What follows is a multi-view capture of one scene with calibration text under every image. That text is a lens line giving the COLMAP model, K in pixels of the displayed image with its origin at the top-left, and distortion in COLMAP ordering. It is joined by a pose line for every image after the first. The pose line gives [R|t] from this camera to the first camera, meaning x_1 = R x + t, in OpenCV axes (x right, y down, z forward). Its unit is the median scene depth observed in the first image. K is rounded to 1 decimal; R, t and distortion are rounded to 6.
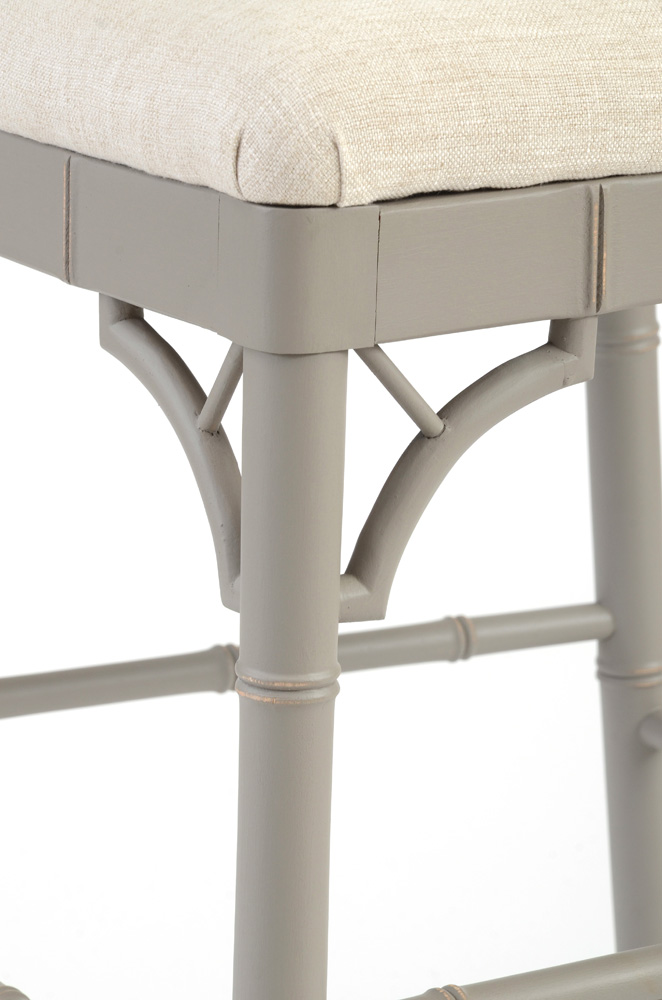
lens RADIAL K [[4548.4, 0, 327.4], [0, 4548.4, 501.9], [0, 0, 1]] dist [1.819265, 0.000000]
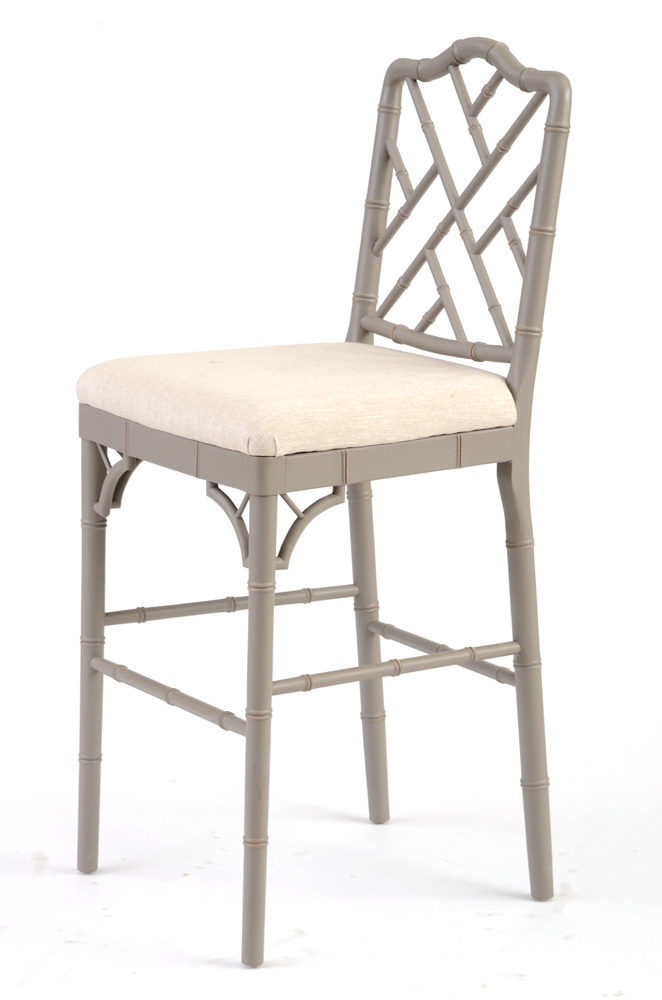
lens RADIAL K [[2996.0, 0, 328.0], [0, 2996.0, 509.6], [0, 0, 1]] dist [0.710689, 0.000000]
pose [[0.999191, -0.010949, 0.038708, -0.047812], [0.012409, 0.999213, -0.037675, 0.068829], [-0.038265, 0.038125, 0.998540, -1.386679]]
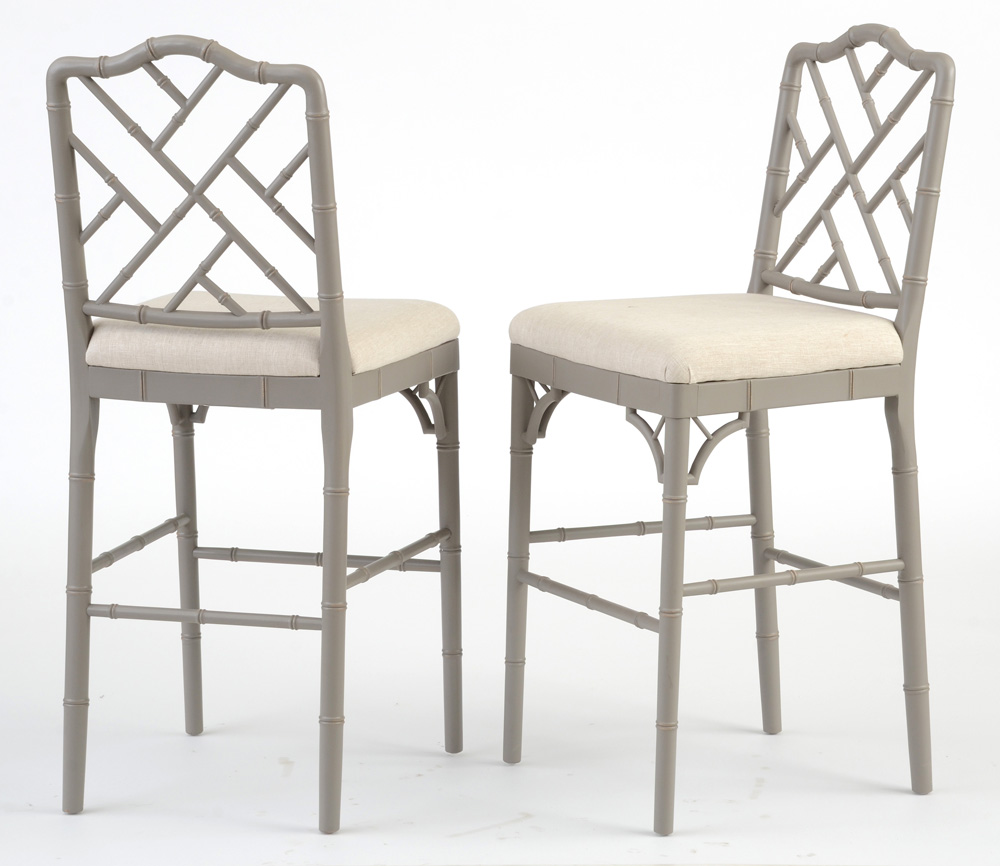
lens RADIAL K [[3130.4, 0, 506.0], [0, 3130.4, 426.3], [0, 0, 1]] dist [0.429226, 0.000000]
pose [[0.999771, 0.002540, -0.021233, -0.101453], [-0.004037, 0.997488, -0.070726, 0.174955], [0.021000, 0.070796, 0.997270, -1.836774]]
